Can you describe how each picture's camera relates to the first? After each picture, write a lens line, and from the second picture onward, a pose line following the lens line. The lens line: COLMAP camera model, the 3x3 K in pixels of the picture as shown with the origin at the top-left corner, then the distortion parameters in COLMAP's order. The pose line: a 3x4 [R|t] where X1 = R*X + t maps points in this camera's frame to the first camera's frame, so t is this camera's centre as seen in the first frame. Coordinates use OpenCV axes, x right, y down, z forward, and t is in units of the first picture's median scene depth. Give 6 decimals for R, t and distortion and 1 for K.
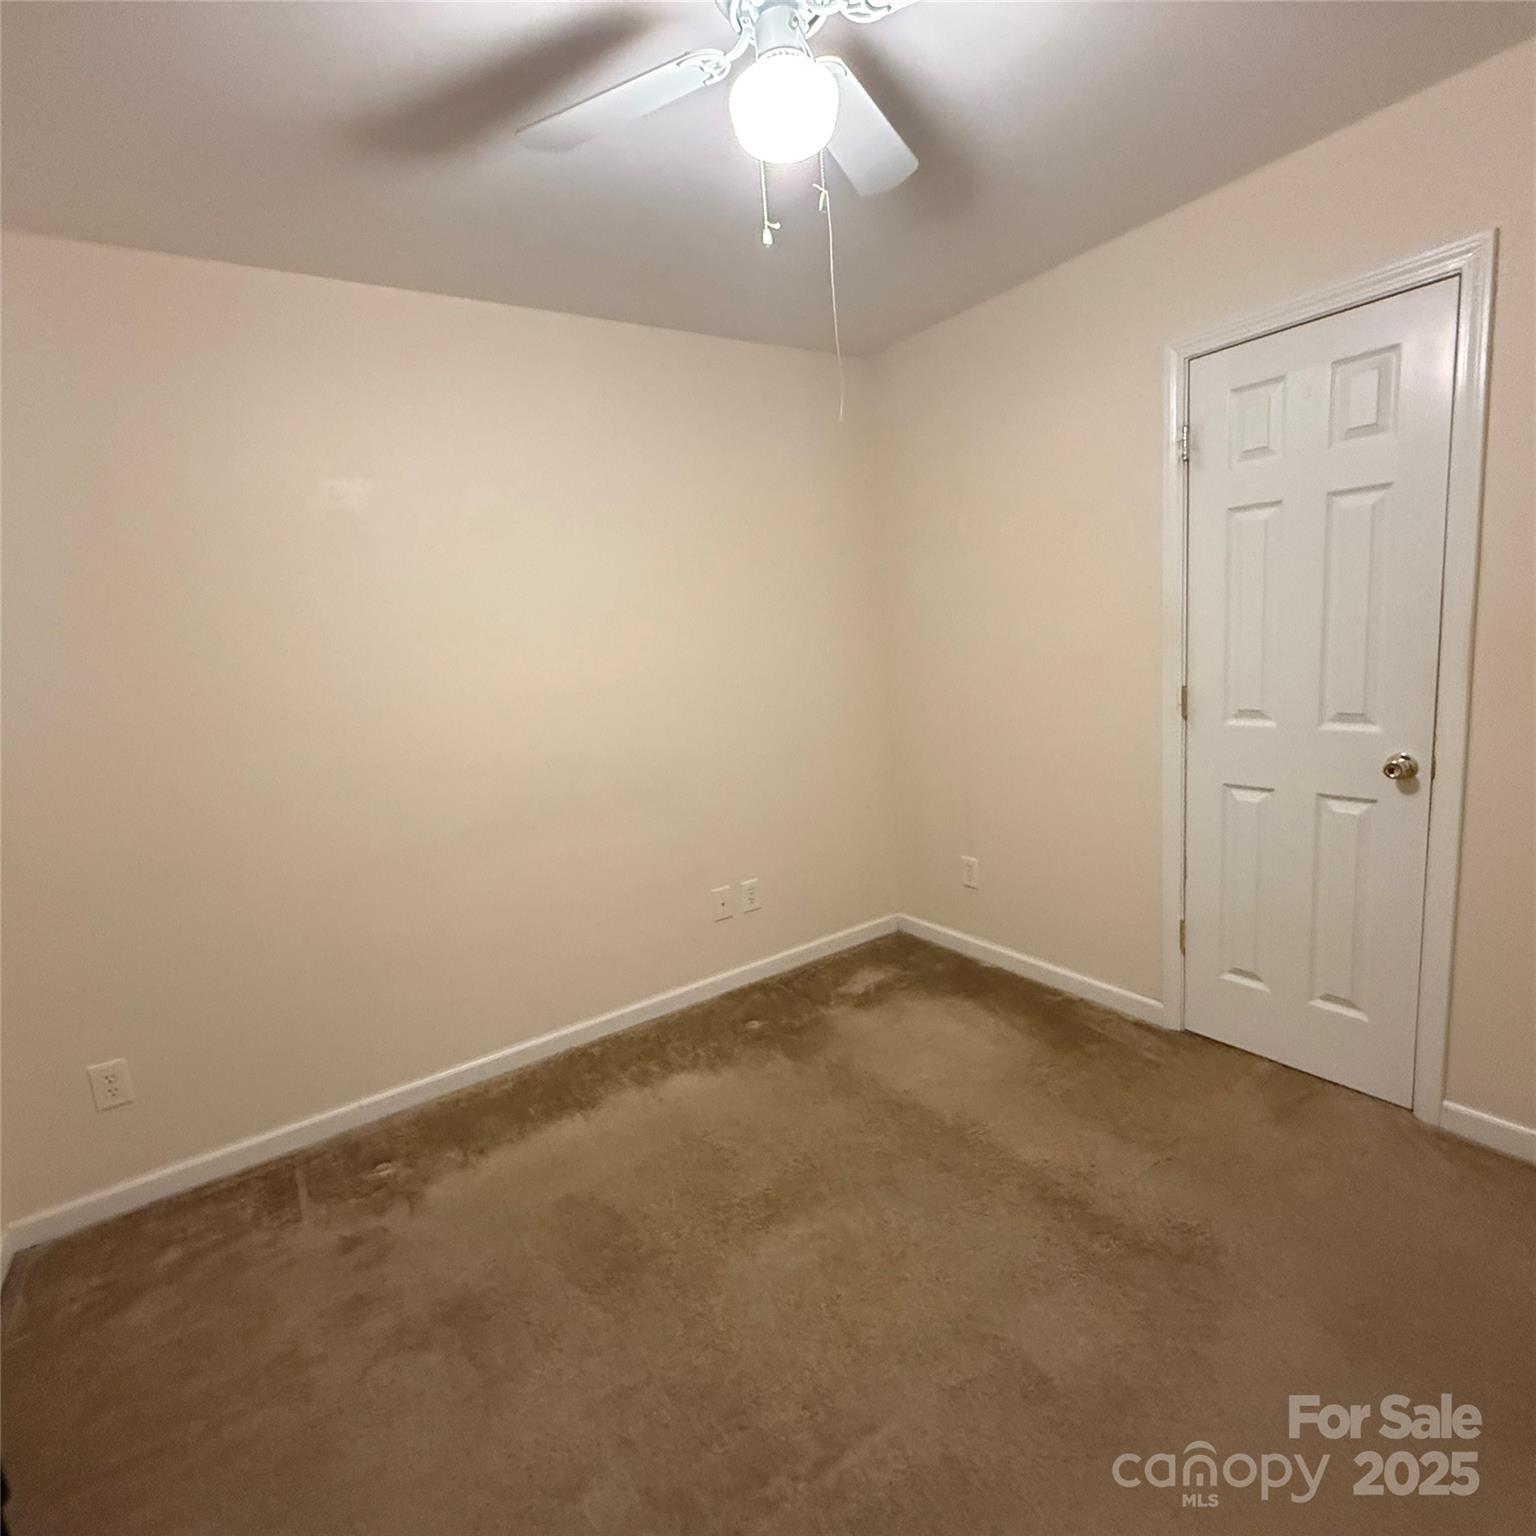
lens RADIAL K [[813.2, 0, 768.0], [0, 813.2, 768.0], [0, 0, 1]] dist [-0.004398, -0.000208]
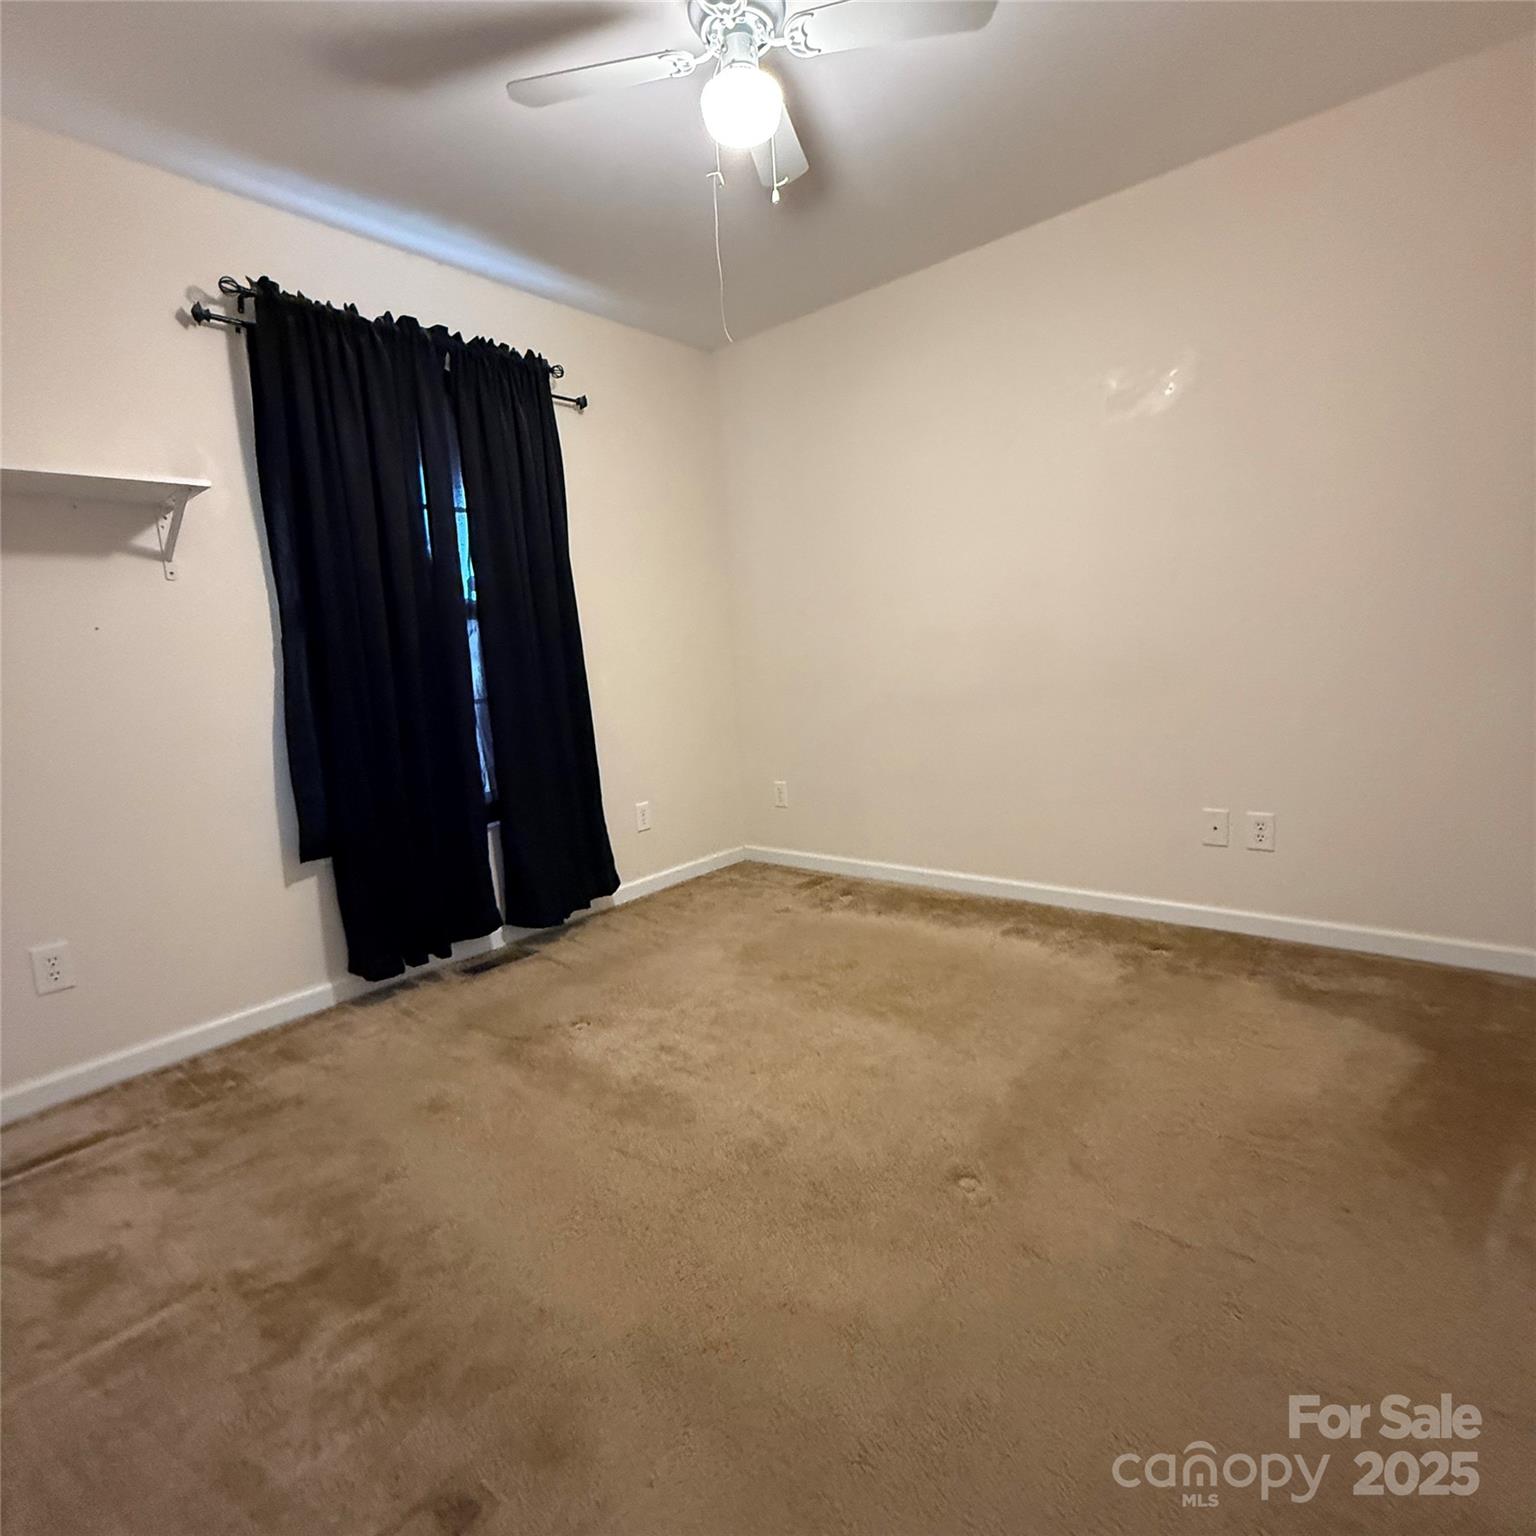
lens RADIAL K [[813.2, 0, 768.0], [0, 813.2, 768.0], [0, 0, 1]] dist [-0.004398, -0.000208]
pose [[0.268615, 0.192236, -0.943870, 0.875297], [-0.119255, 0.978982, 0.165449, 0.025672], [0.955837, 0.068120, 0.285895, 0.413280]]
